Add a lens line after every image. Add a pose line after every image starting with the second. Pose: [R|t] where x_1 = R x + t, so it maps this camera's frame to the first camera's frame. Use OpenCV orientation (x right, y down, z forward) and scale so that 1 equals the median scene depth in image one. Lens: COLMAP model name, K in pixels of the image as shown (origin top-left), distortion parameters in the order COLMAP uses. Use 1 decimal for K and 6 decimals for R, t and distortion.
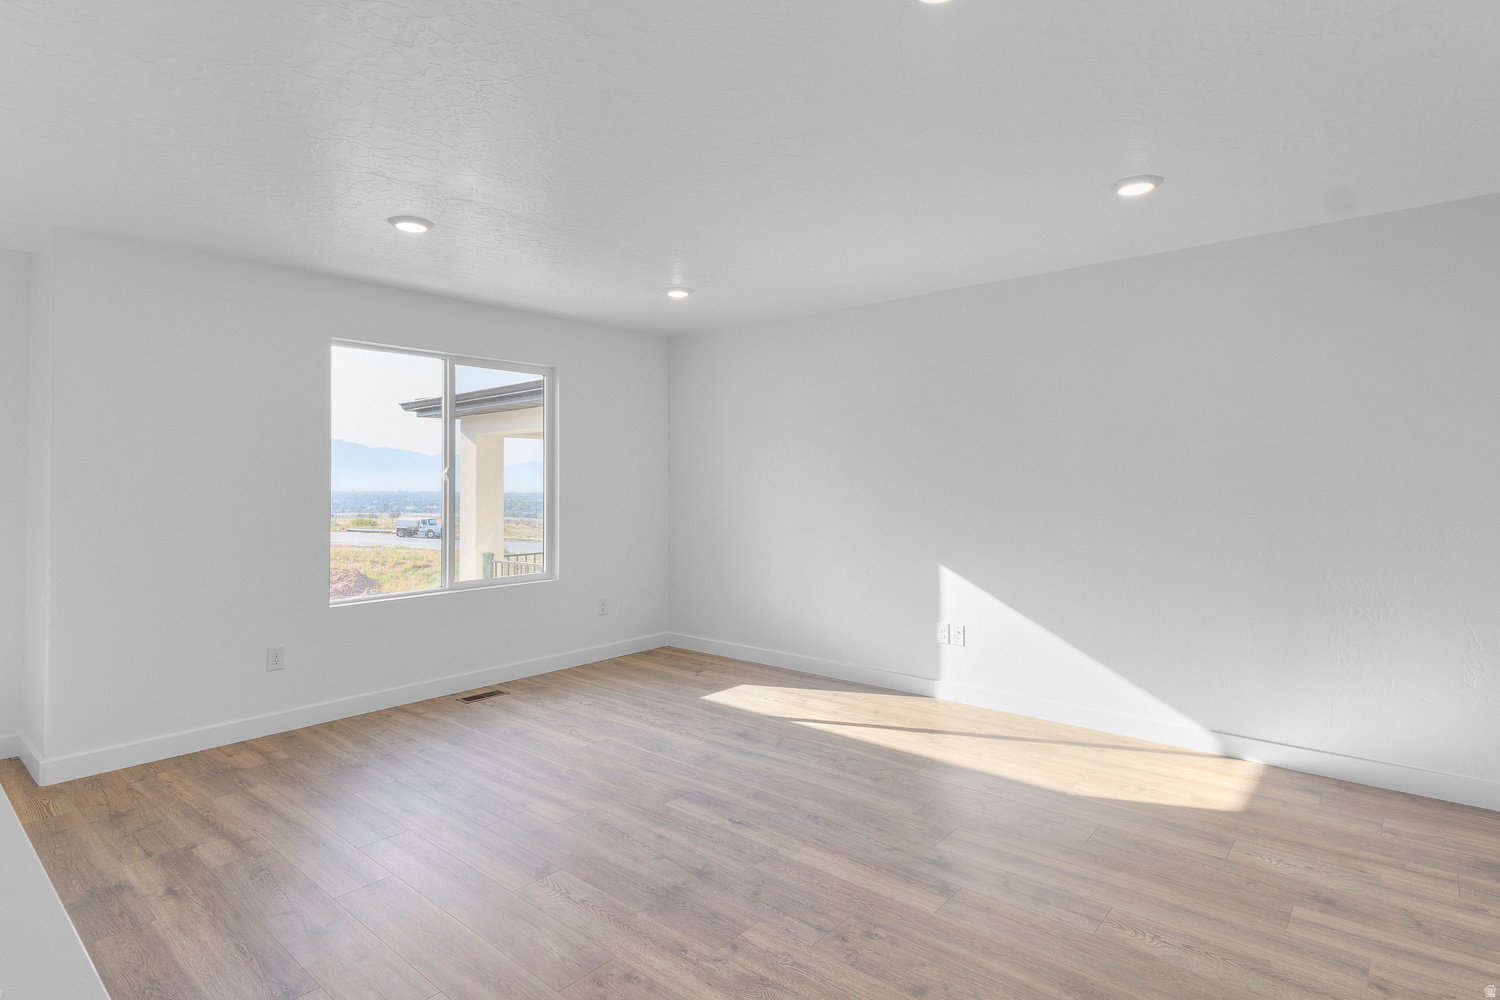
lens RADIAL K [[774.6, 0, 757.0], [0, 774.6, 459.5], [0, 0, 1]] dist [0.001866, 0.000397]
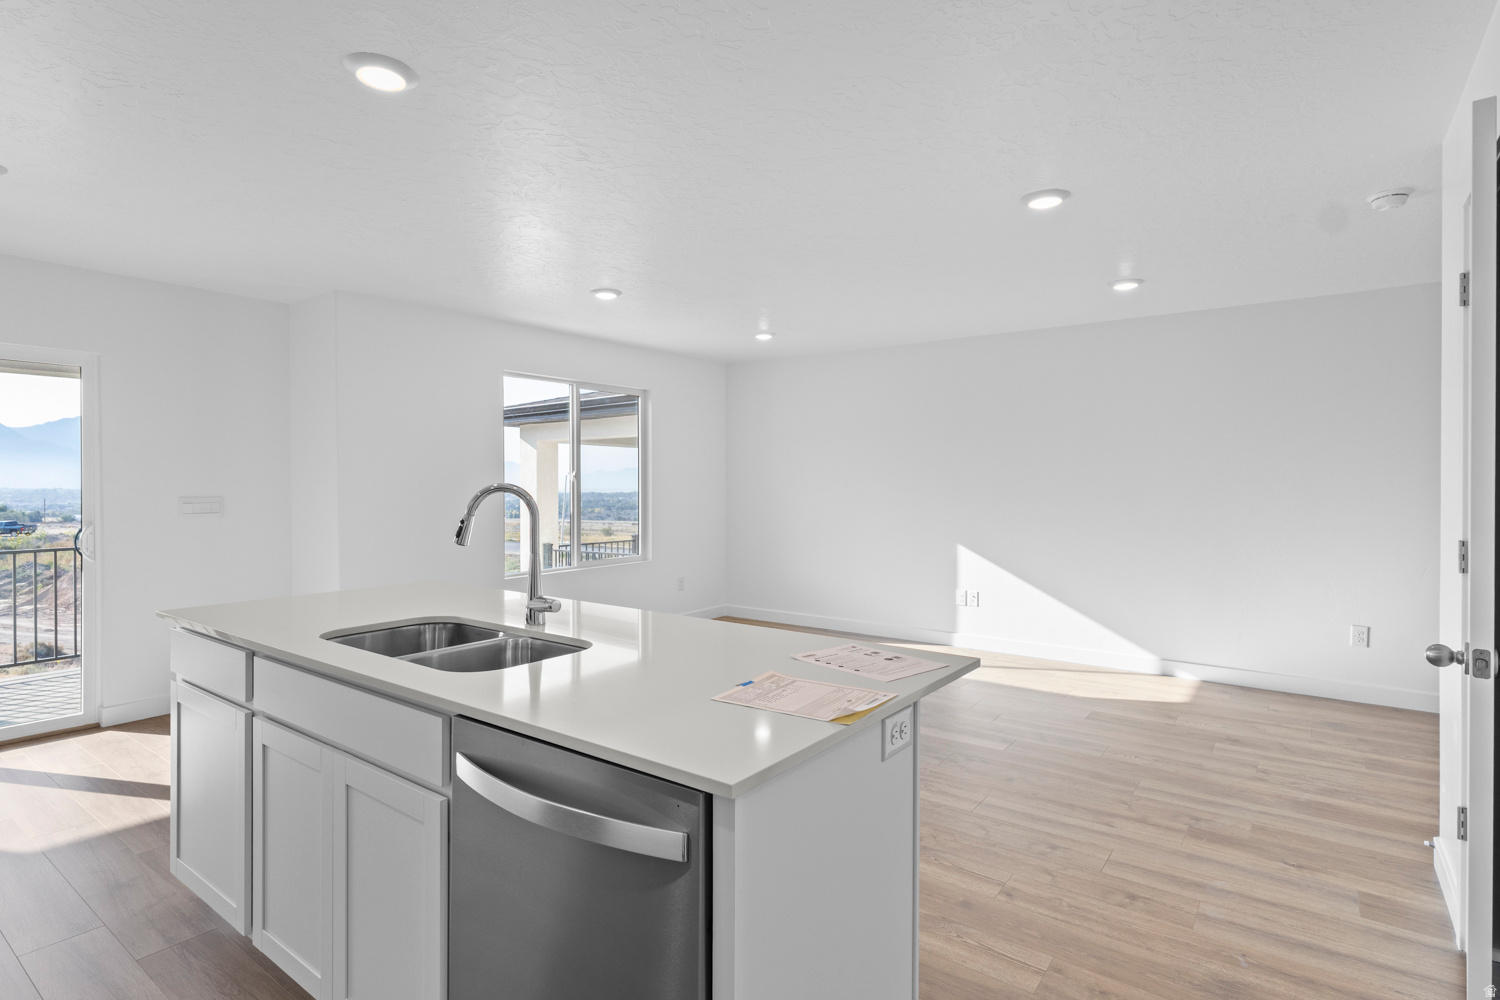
lens RADIAL K [[766.8, 0, 753.6], [0, 766.8, 489.8], [0, 0, 1]] dist [0.001307, 0.000474]
pose [[0.997289, 0.002161, 0.073554, -0.285922], [-0.005037, 0.999229, 0.038931, -0.013002], [-0.073413, -0.039196, 0.996531, -0.371847]]
